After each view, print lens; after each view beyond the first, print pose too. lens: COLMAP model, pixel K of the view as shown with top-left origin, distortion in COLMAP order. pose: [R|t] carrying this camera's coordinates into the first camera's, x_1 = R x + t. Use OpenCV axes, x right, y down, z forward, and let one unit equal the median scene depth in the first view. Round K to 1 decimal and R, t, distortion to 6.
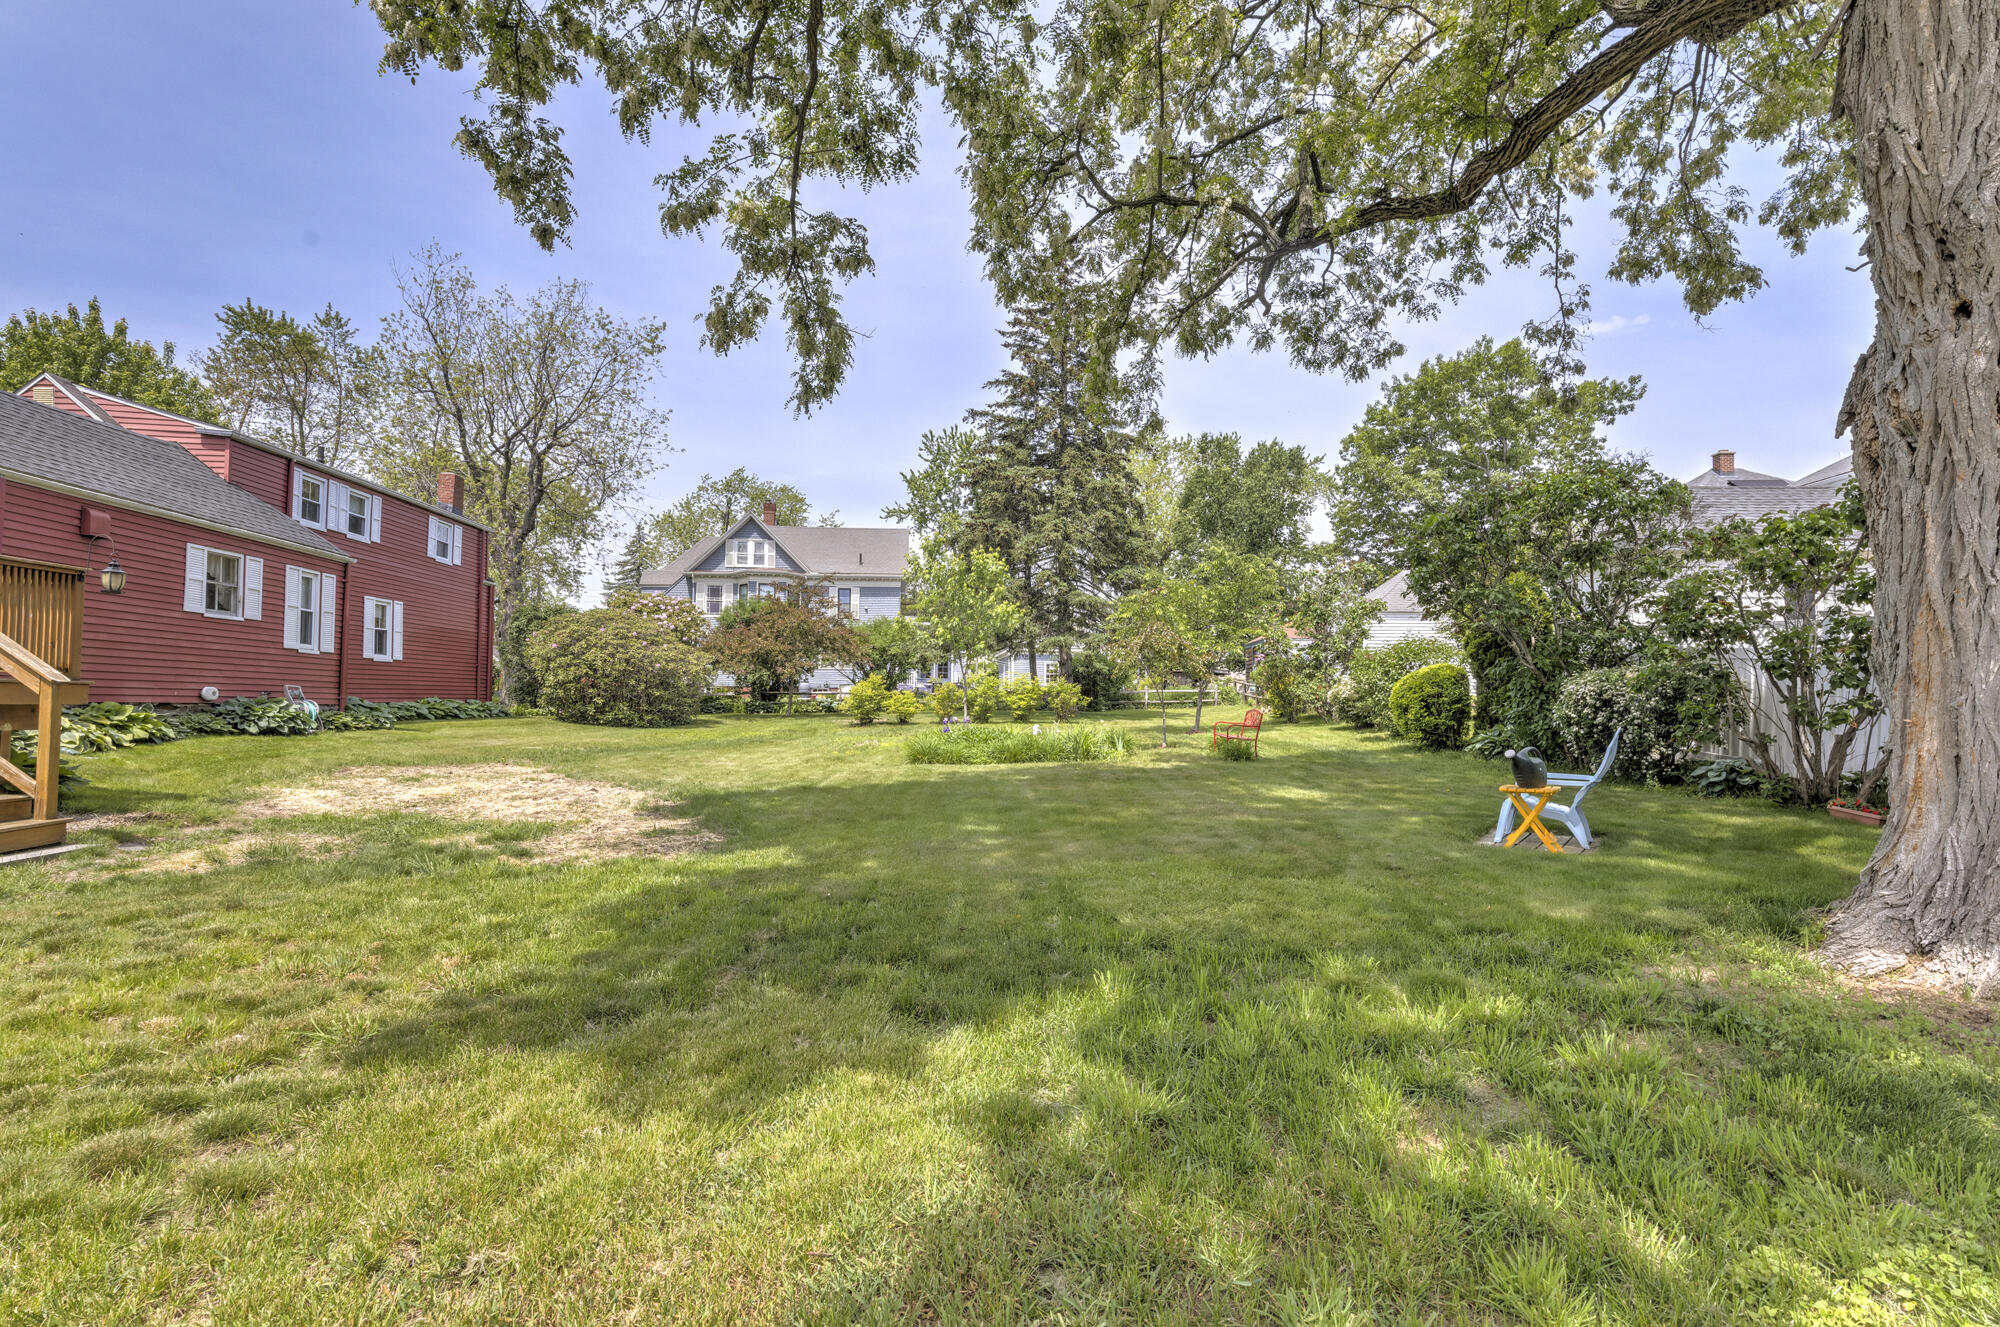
lens RADIAL K [[946.7, 0, 995.8], [0, 946.7, 664.7], [0, 0, 1]] dist [0.003844, -0.001730]
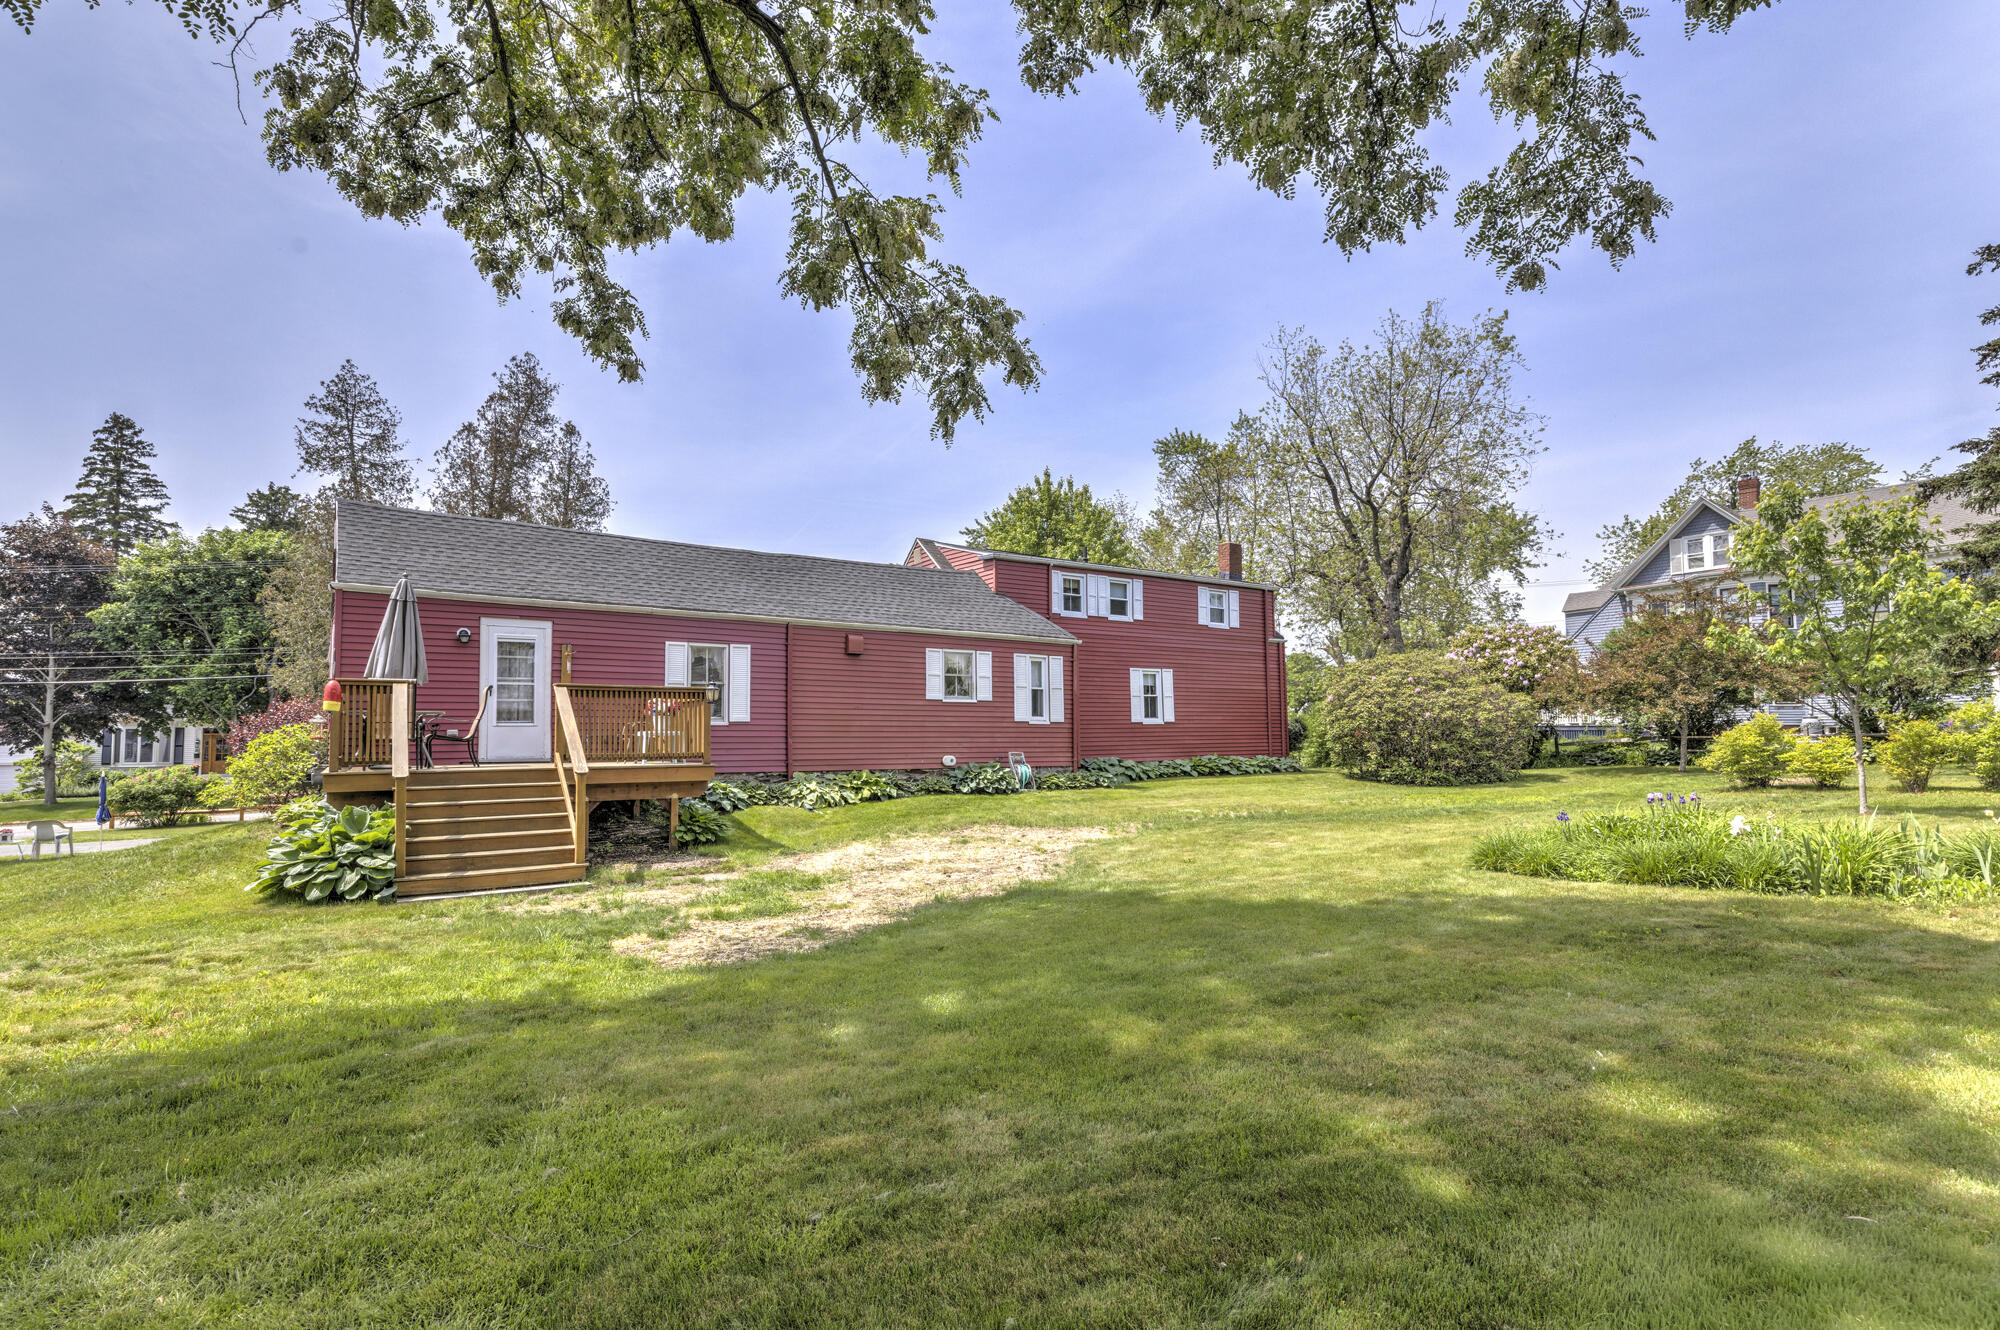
lens RADIAL K [[946.7, 0, 1009.0], [0, 946.7, 679.8], [0, 0, 1]] dist [0.003844, -0.001730]
pose [[0.511690, -0.071271, -0.856209, 0.228255], [0.050230, 0.997330, -0.053000, -0.005083], [0.857700, -0.015888, 0.513904, 0.279274]]
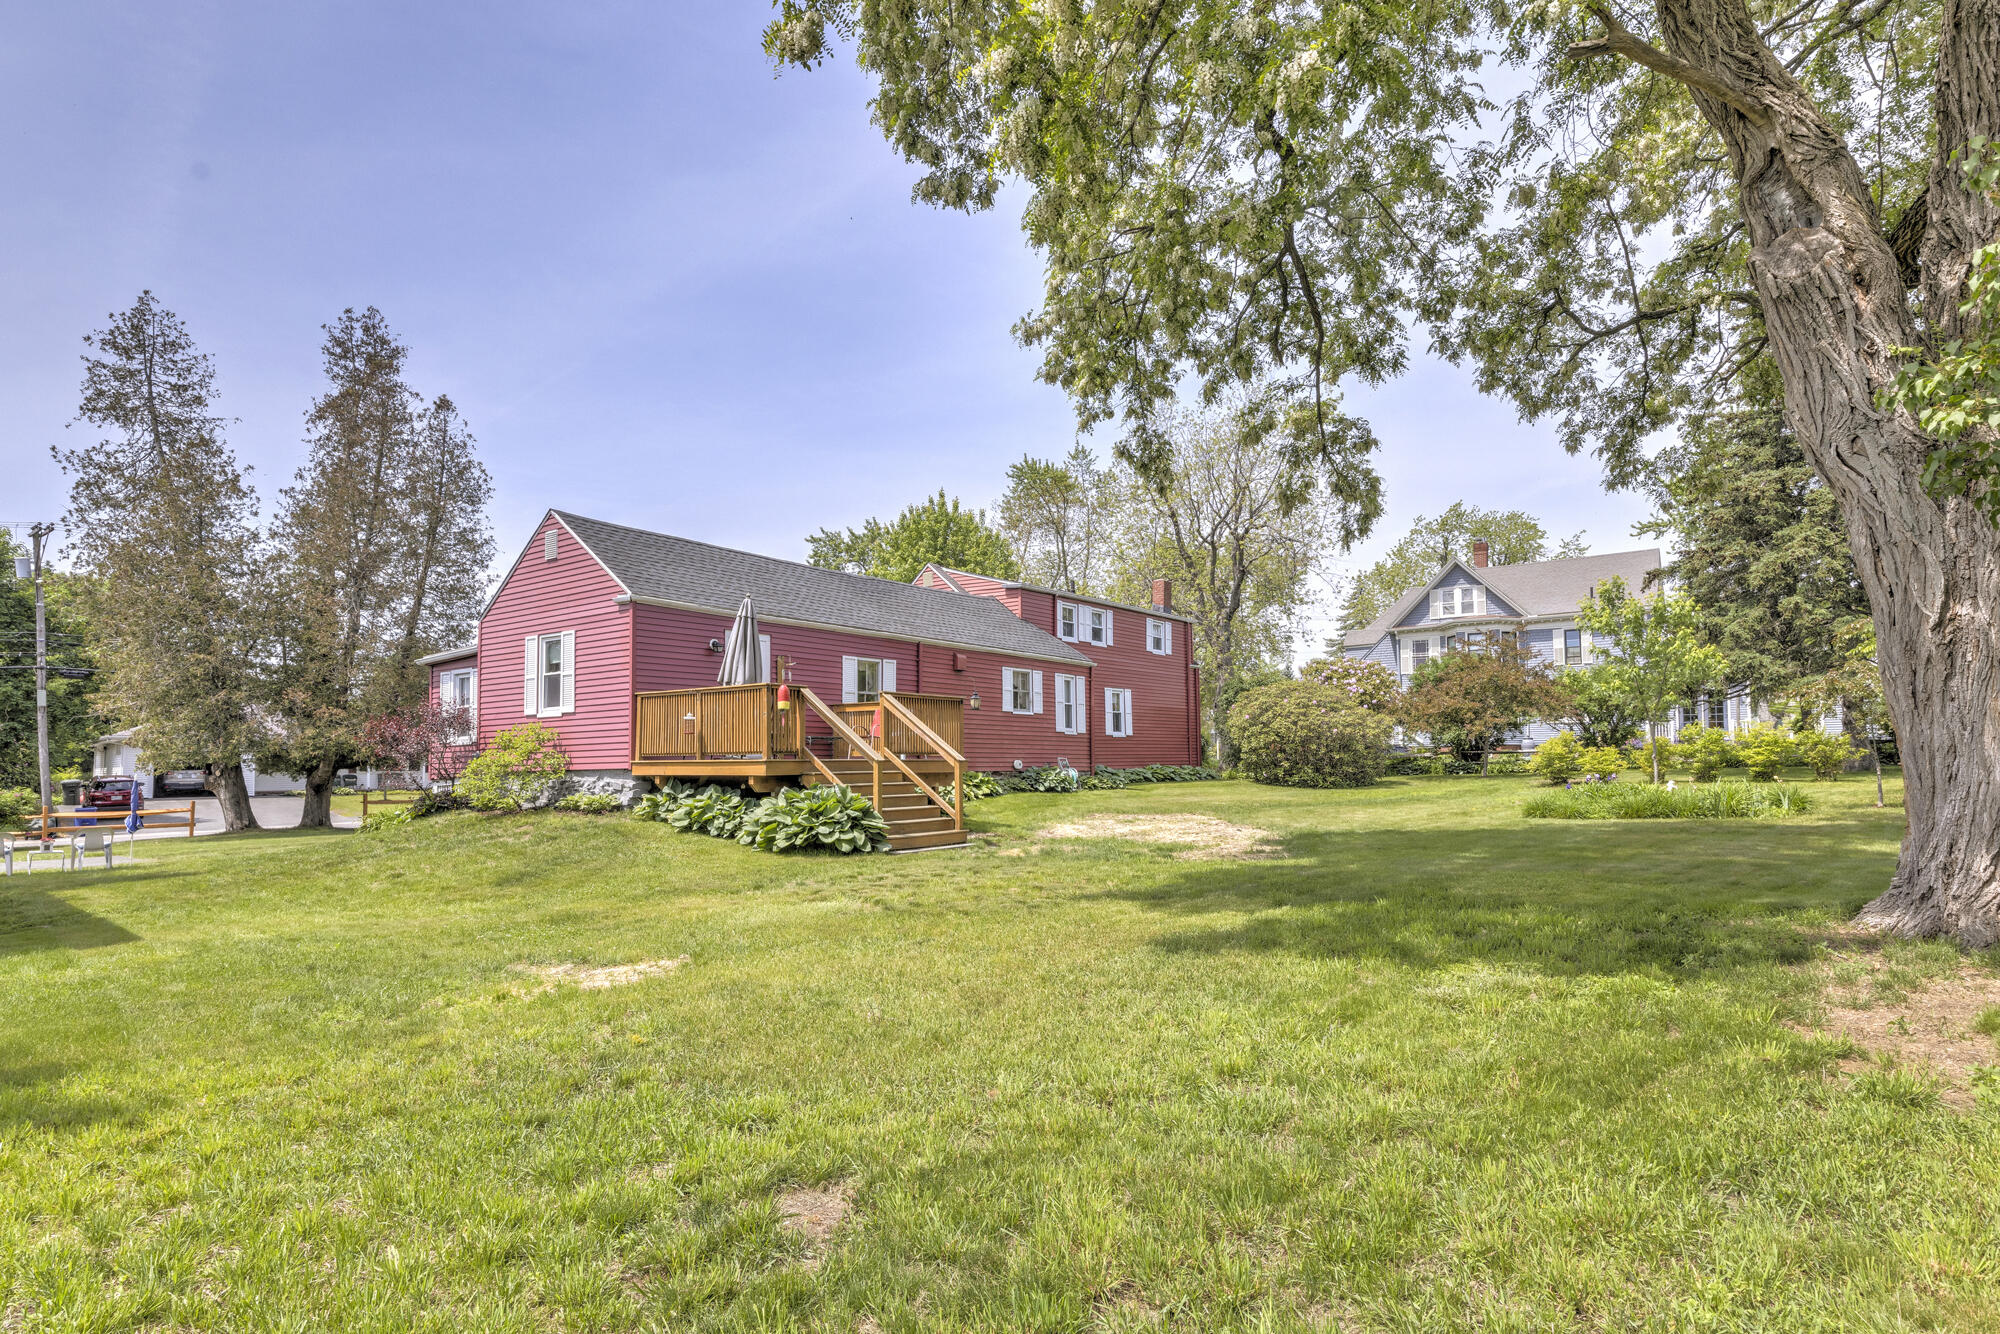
lens RADIAL K [[1089.4, 0, 1003.4], [0, 1089.4, 704.7], [0, 0, 1]] dist [0.003119, -0.000429]
pose [[0.763938, -0.054116, -0.643017, 0.185967], [0.044367, 0.998524, -0.031326, -0.007877], [0.643763, -0.004597, 0.765211, -0.232065]]
